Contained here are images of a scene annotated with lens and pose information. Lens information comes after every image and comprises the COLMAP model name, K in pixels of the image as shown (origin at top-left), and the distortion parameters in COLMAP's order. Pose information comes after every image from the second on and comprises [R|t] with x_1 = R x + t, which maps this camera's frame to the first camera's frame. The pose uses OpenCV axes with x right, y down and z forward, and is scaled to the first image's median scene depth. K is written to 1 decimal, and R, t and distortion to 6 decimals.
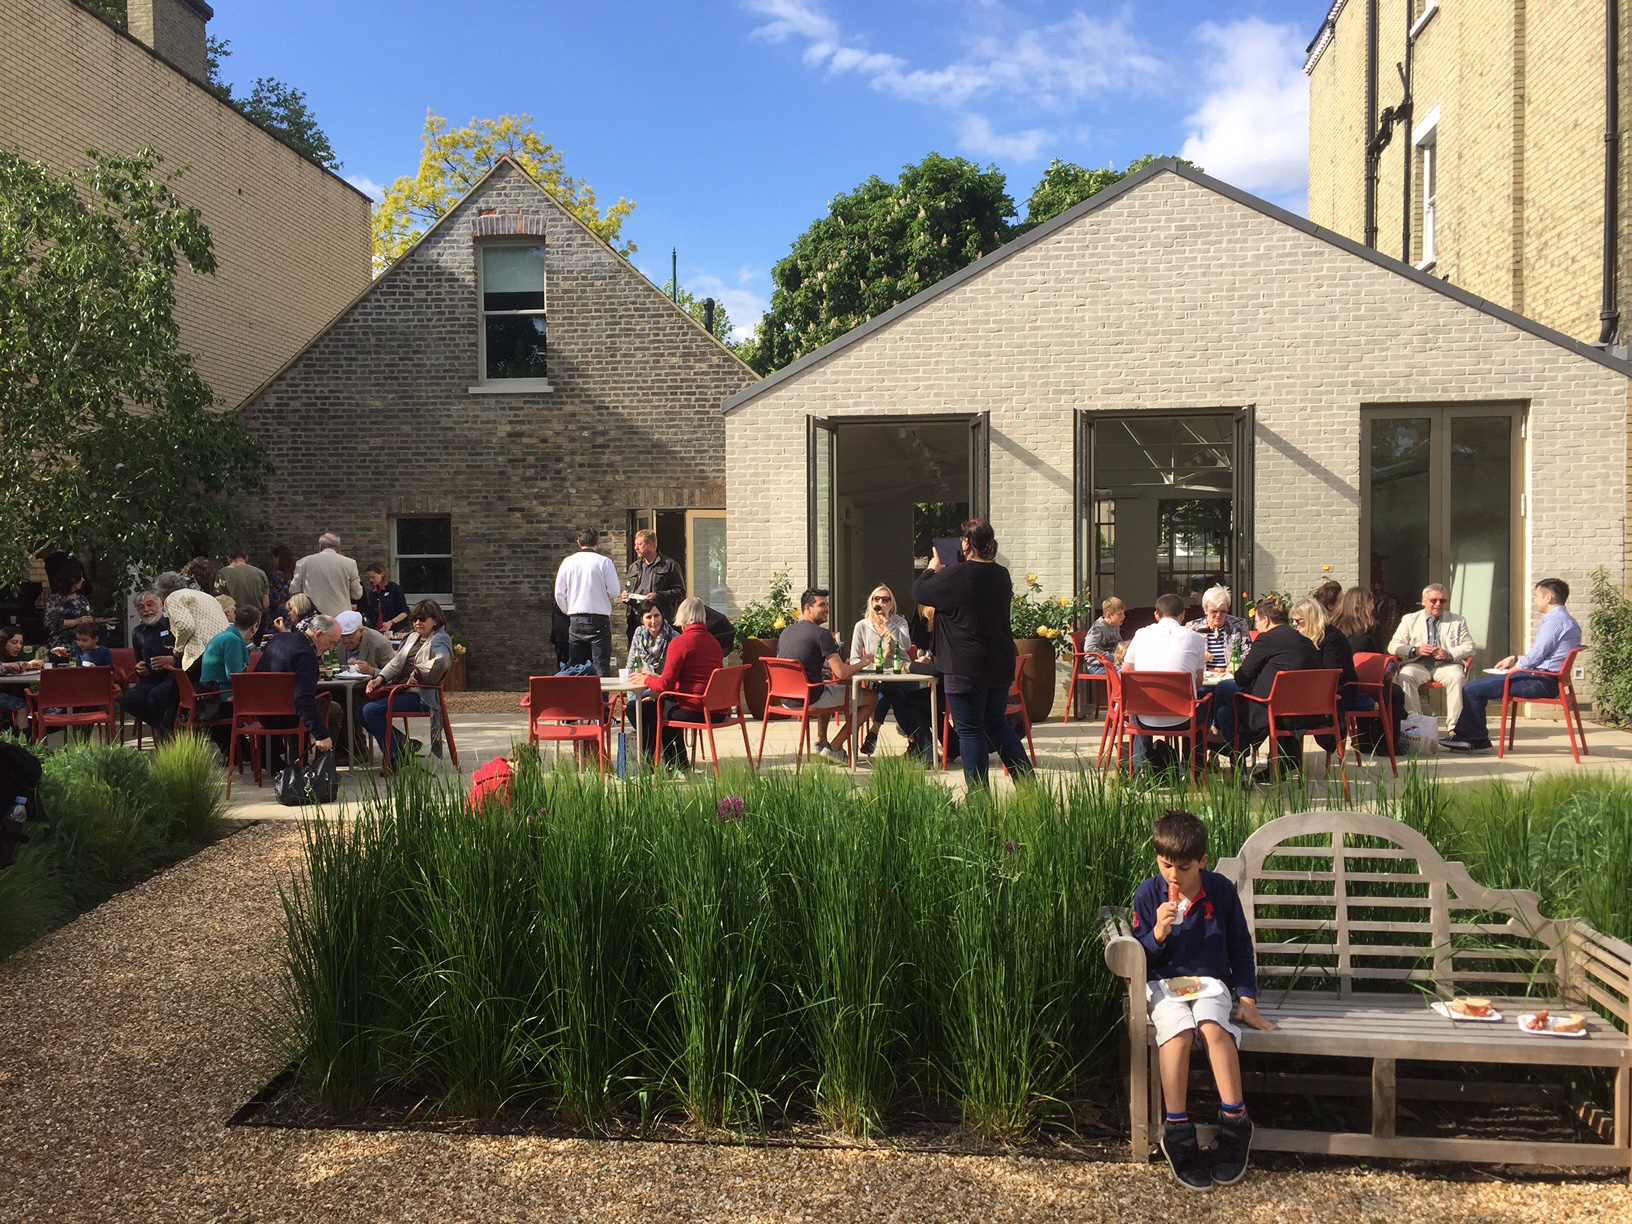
lens RADIAL K [[1396.8, 0, 814.0], [0, 1396.8, 611.2], [0, 0, 1]] dist [-0.002956, -0.046202]
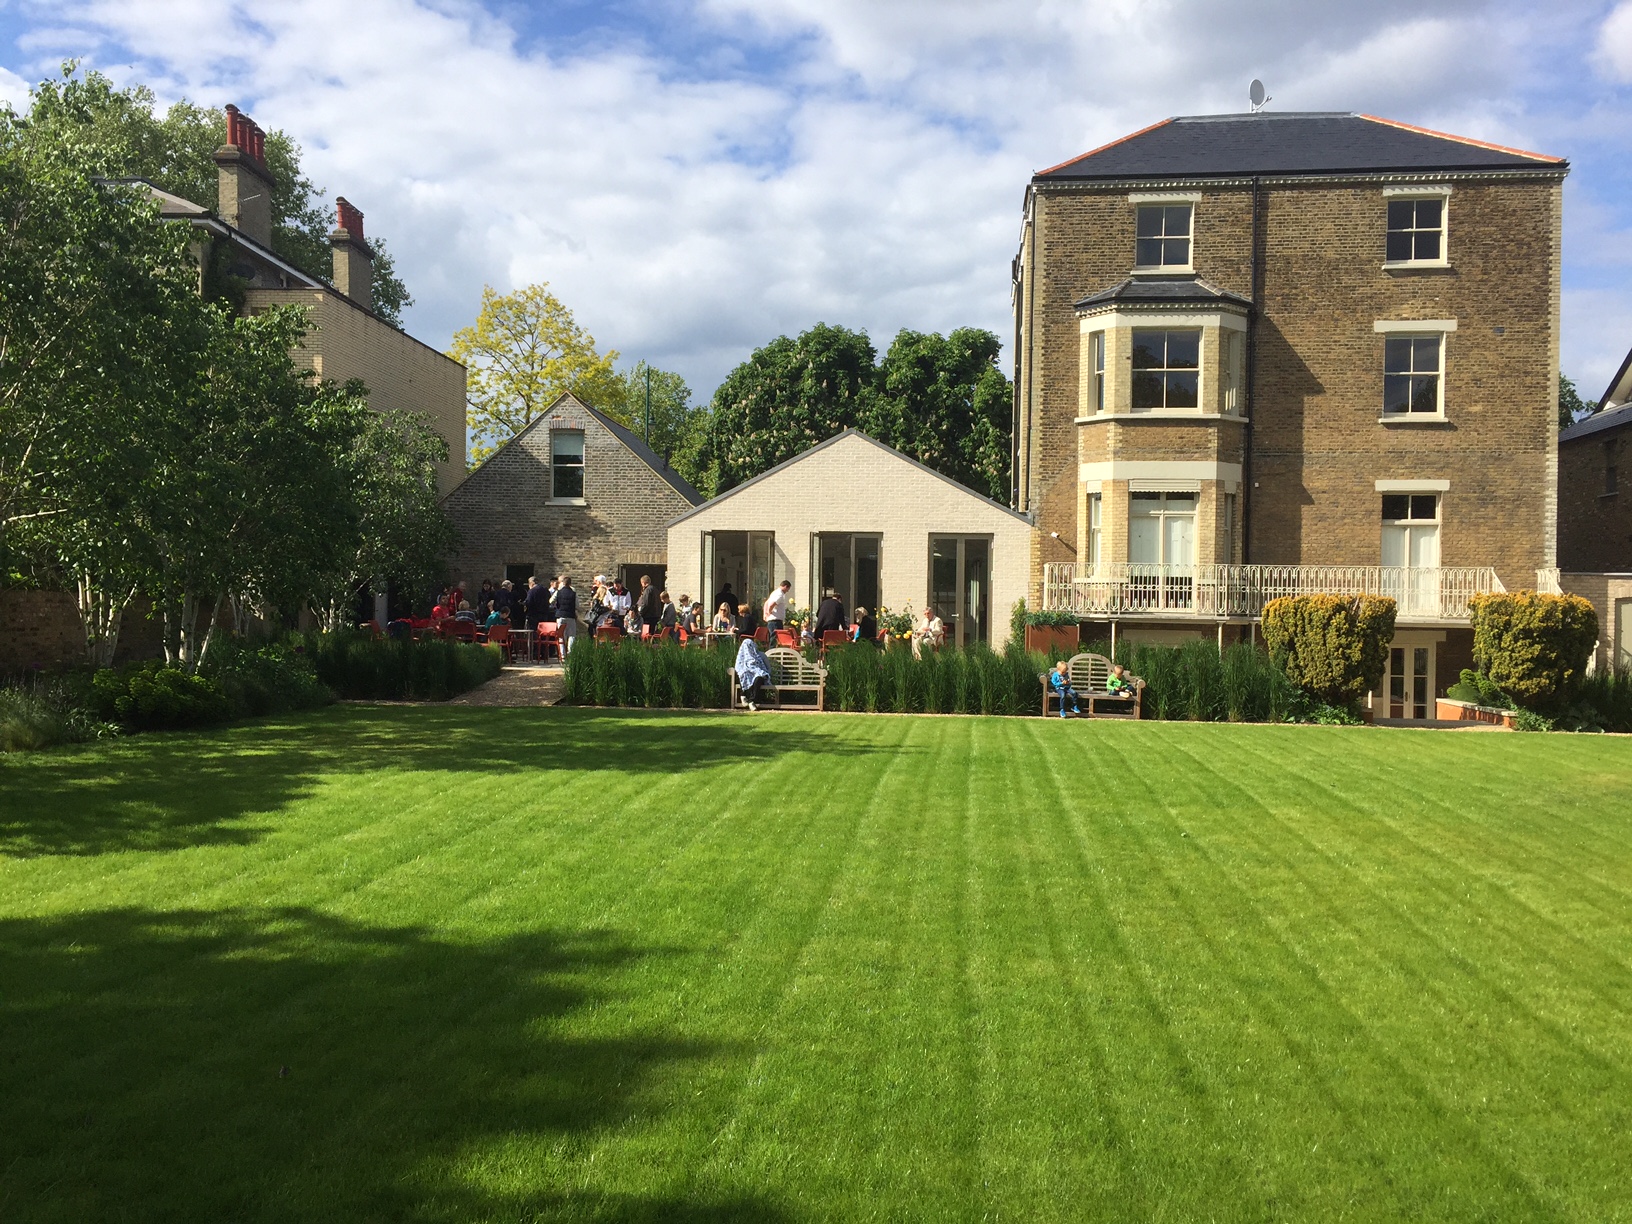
lens RADIAL K [[1396.8, 0, 818.2], [0, 1396.8, 615.5], [0, 0, 1]] dist [-0.002956, -0.046202]
pose [[0.999328, 0.023999, 0.027720, 0.099407], [-0.023550, 0.999588, -0.016415, 0.029762], [-0.028103, 0.015751, 0.999481, -1.049455]]
